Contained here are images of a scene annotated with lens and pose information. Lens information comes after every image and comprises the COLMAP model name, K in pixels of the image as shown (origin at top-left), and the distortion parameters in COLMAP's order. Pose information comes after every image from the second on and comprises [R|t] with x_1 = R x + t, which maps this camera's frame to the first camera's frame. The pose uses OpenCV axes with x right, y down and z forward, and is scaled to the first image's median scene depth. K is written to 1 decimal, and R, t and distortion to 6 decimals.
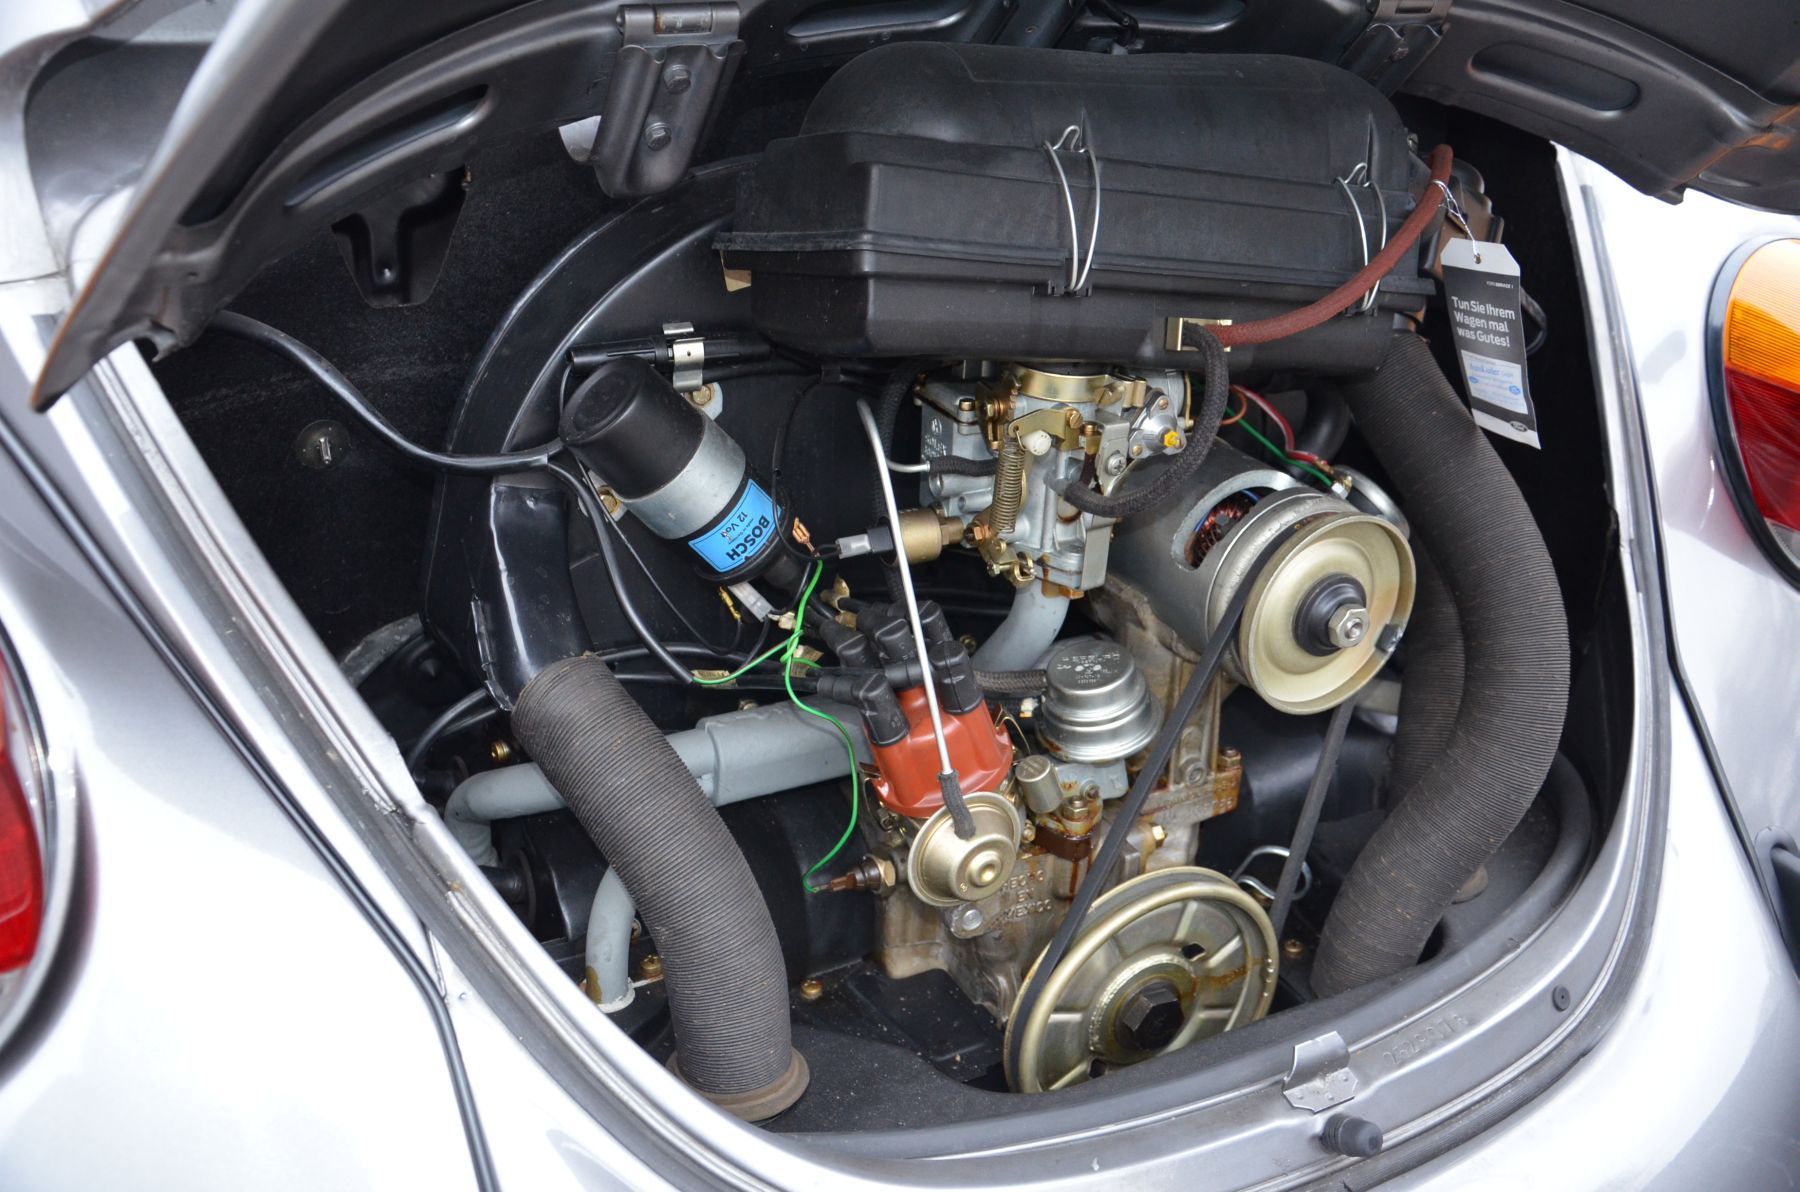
lens RADIAL K [[1811.0, 0, 934.0], [0, 1811.0, 598.5], [0, 0, 1]] dist [0.002318, -0.000496]
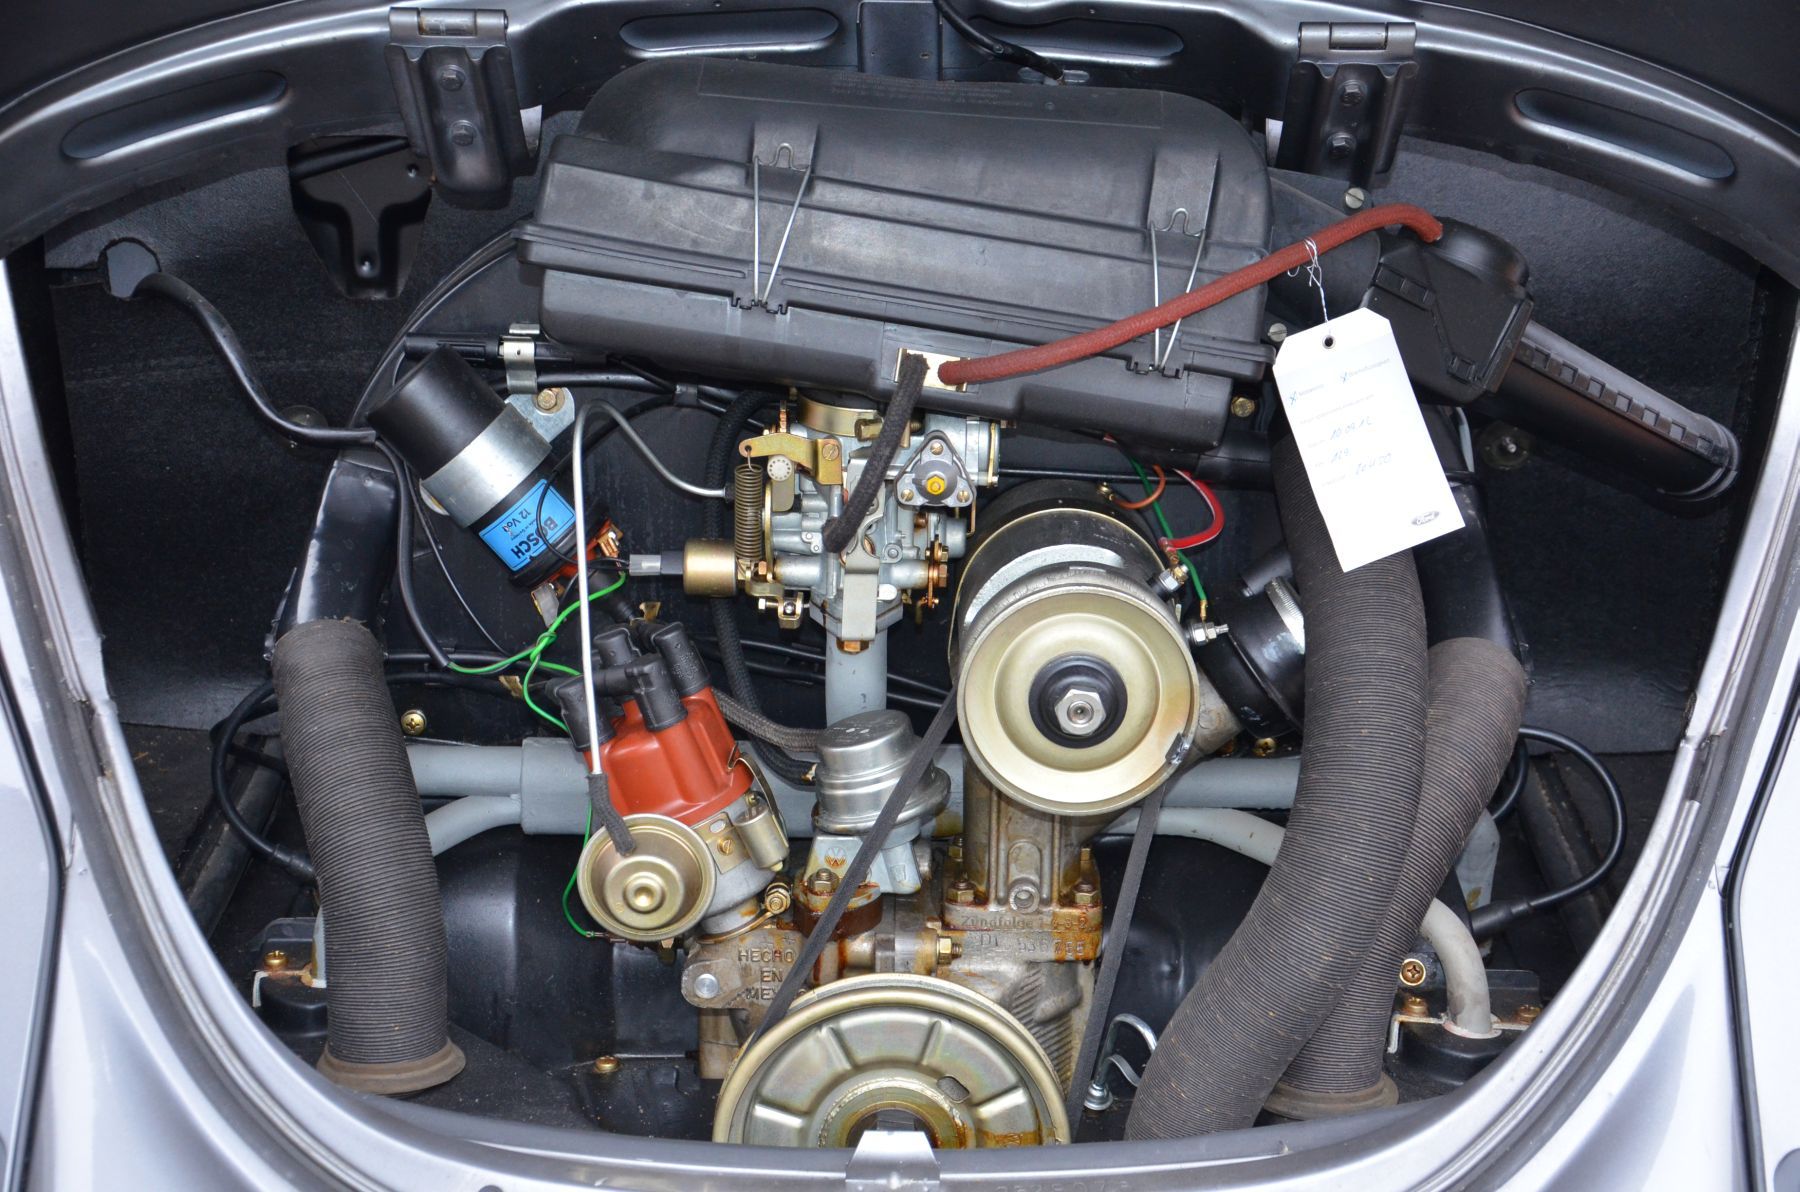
lens RADIAL K [[3192.9, 0, 900.5], [0, 3192.9, 614.7], [0, 0, 1]] dist [0.375507, 0.077410]
pose [[0.859560, 0.116306, -0.497624, 0.965500], [-0.187838, 0.977498, -0.095995, 0.141181], [0.475262, 0.175986, 0.862064, -0.424848]]
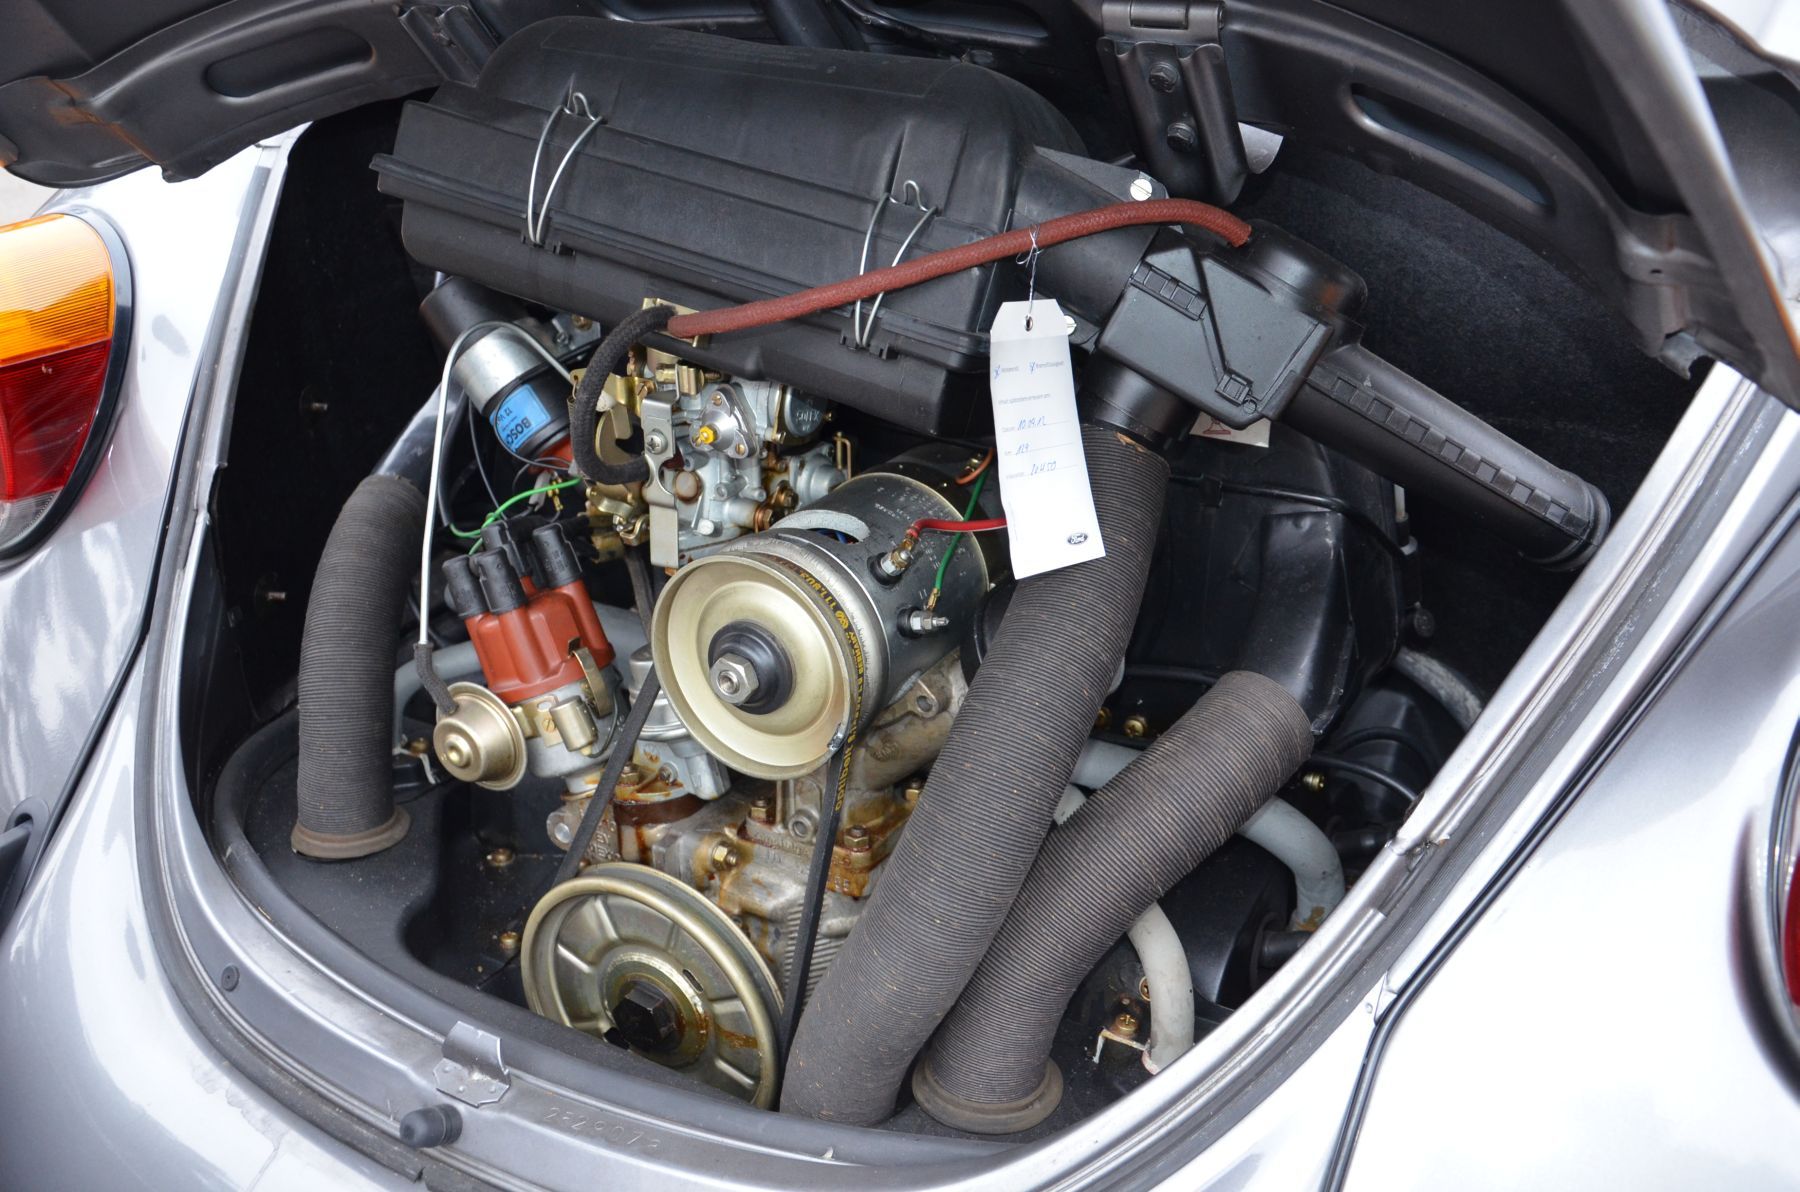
lens RADIAL K [[1677.6, 0, 900.0], [0, 1677.6, 596.0], [0, 0, 1]] dist [-0.046923, 0.002173]
pose [[0.485727, 0.295341, -0.822705, 0.967568], [-0.343117, 0.930070, 0.131307, -0.165547], [0.803953, 0.218504, 0.553096, 0.622058]]
